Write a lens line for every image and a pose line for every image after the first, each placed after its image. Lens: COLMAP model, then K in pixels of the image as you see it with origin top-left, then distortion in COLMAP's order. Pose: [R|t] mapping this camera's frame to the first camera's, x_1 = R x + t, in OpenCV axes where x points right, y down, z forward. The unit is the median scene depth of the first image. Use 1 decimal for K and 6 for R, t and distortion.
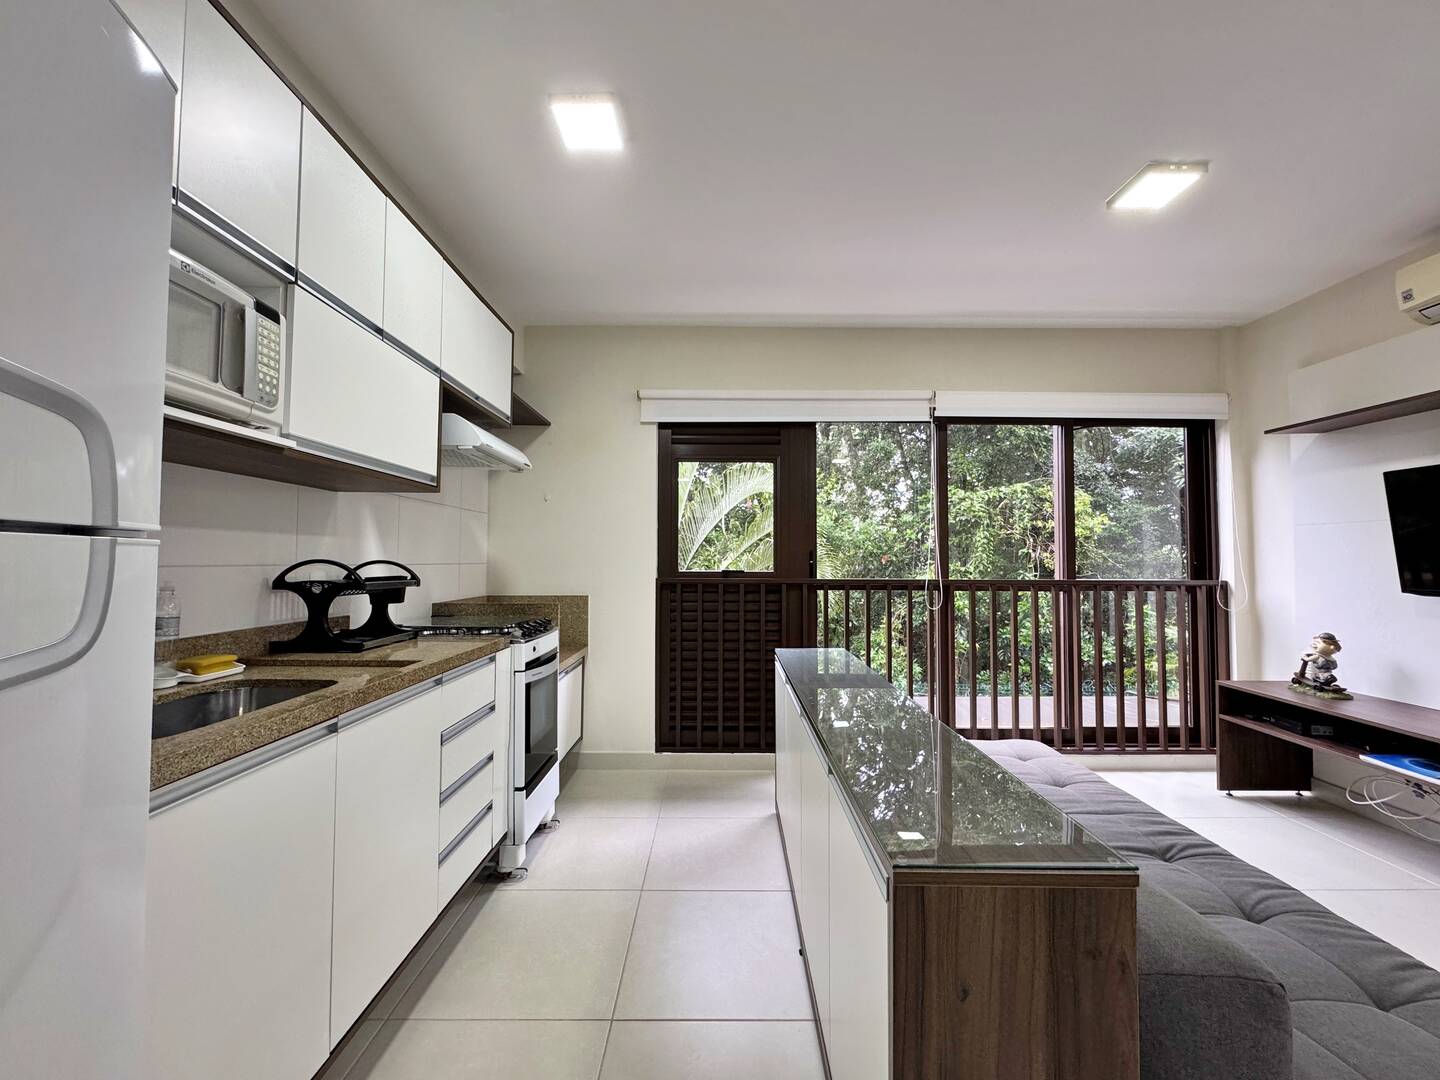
lens RADIAL K [[572.2, 0, 718.4], [0, 572.2, 541.1], [0, 0, 1]] dist [-0.005436, 0.000802]
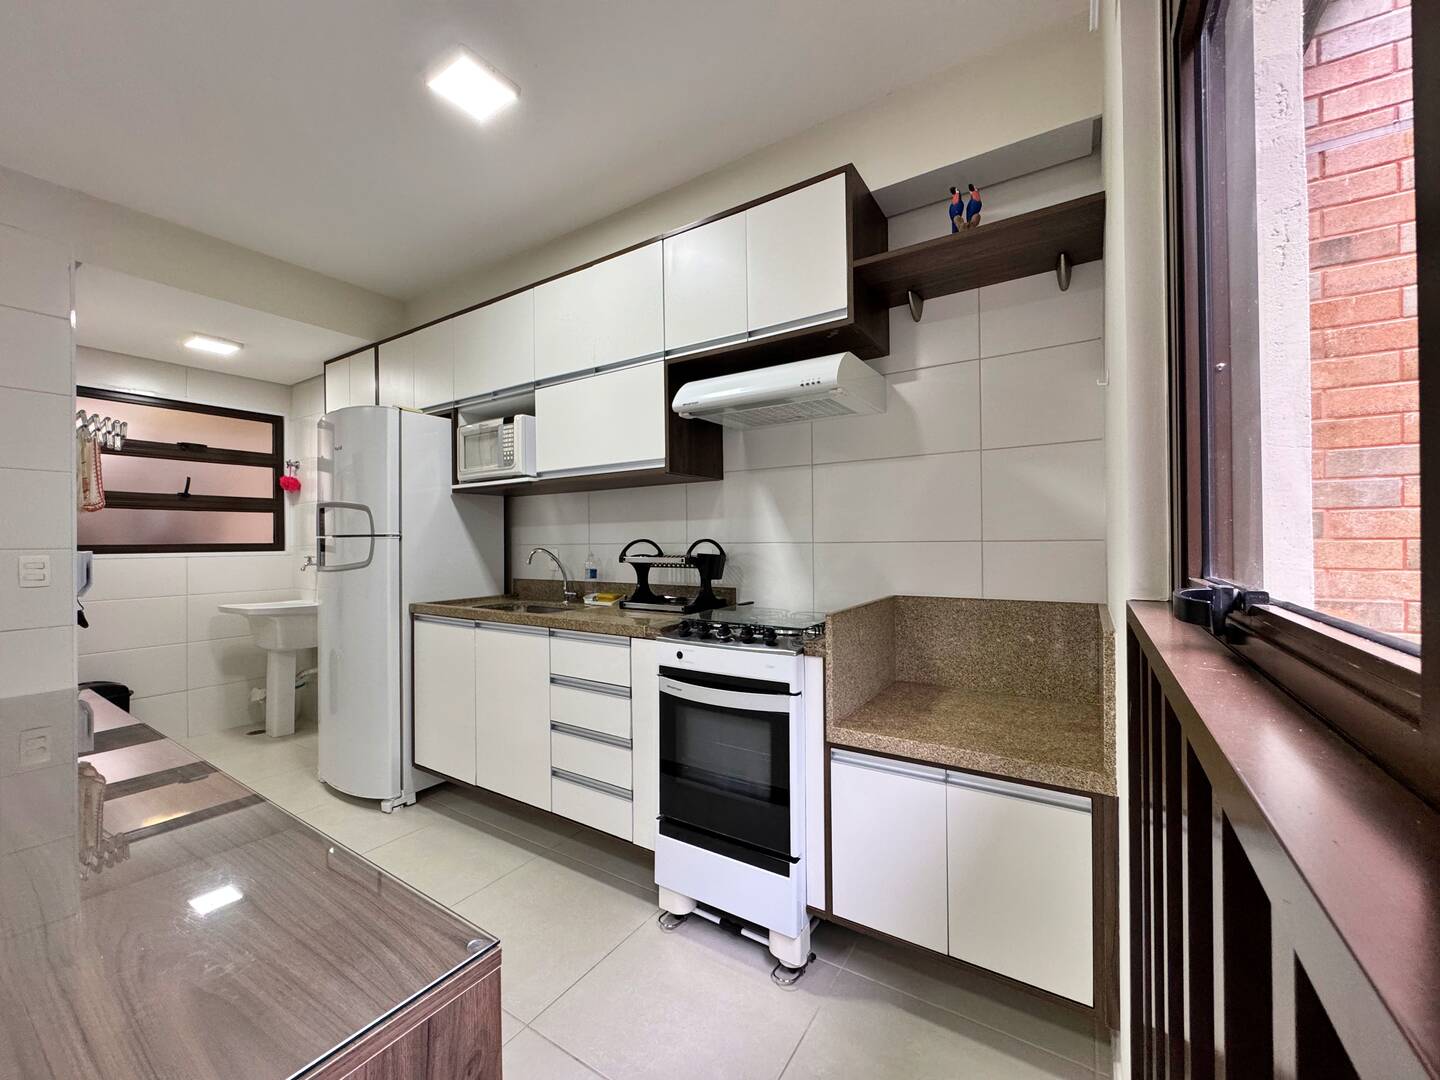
lens RADIAL K [[572.2, 0, 721.3], [0, 572.2, 538.3], [0, 0, 1]] dist [-0.005436, 0.000802]
pose [[-0.537268, -0.001002, -0.843411, 0.238609], [0.039184, 0.998890, -0.026148, 0.047120], [0.842501, -0.047097, -0.536633, 1.218100]]
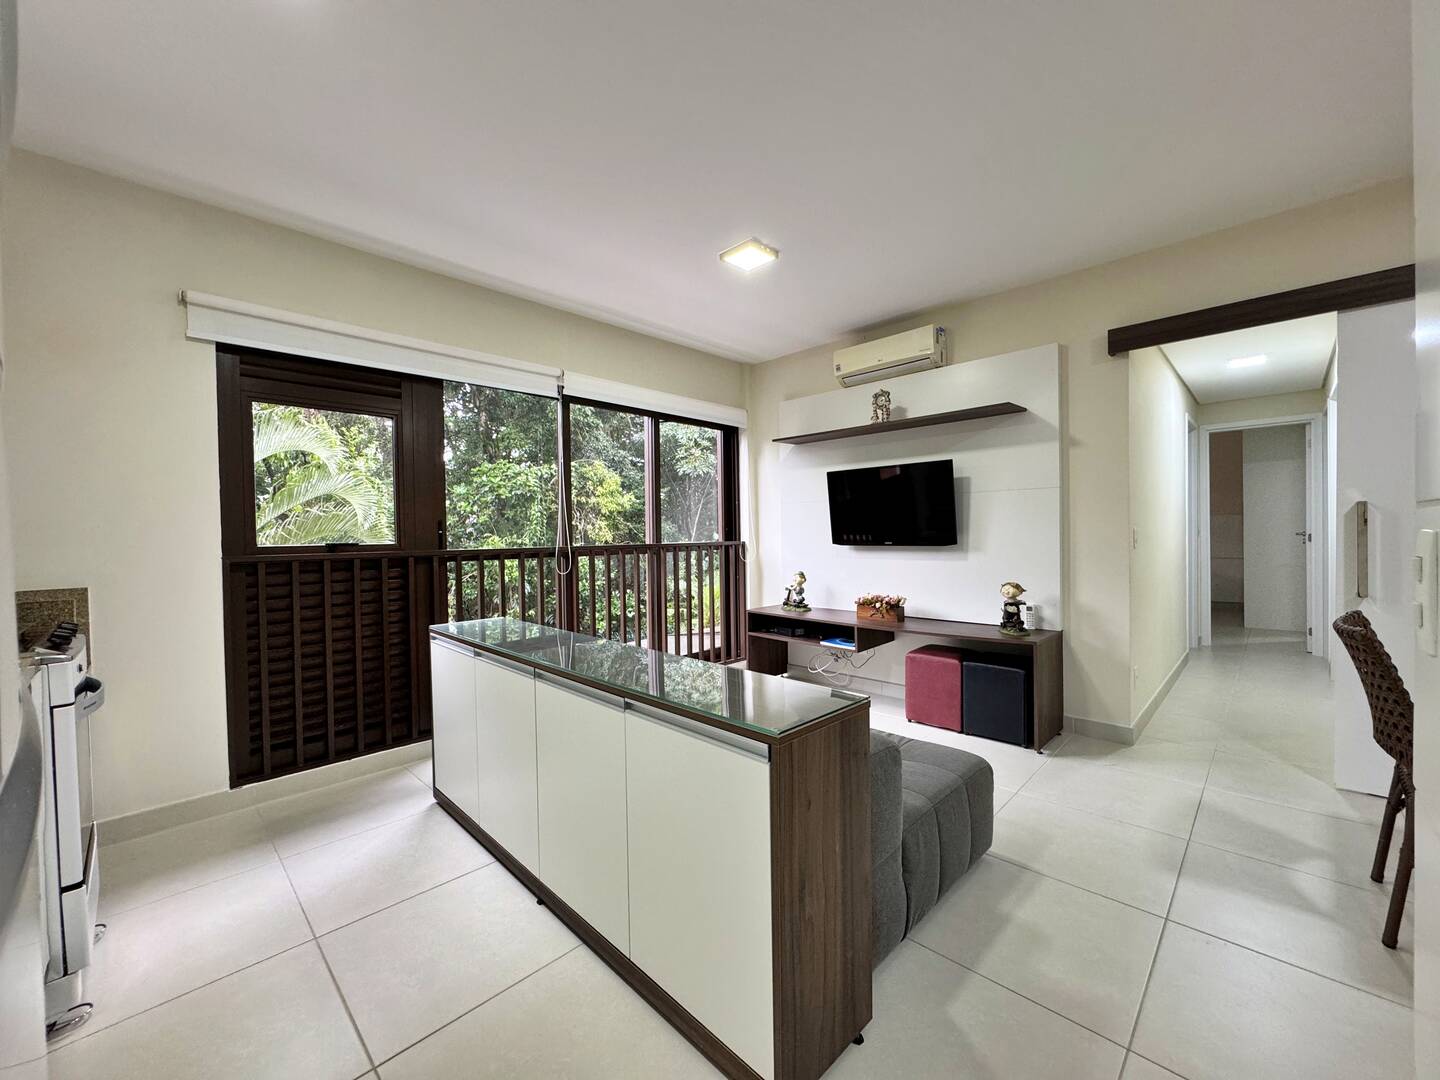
lens RADIAL K [[572.2, 0, 718.6], [0, 572.2, 541.2], [0, 0, 1]] dist [-0.005436, 0.000802]
pose [[0.701922, -0.024644, 0.711827, -0.225649], [-0.007022, 0.999113, 0.041515, 0.012143], [-0.712219, -0.034139, 0.701127, 0.040797]]
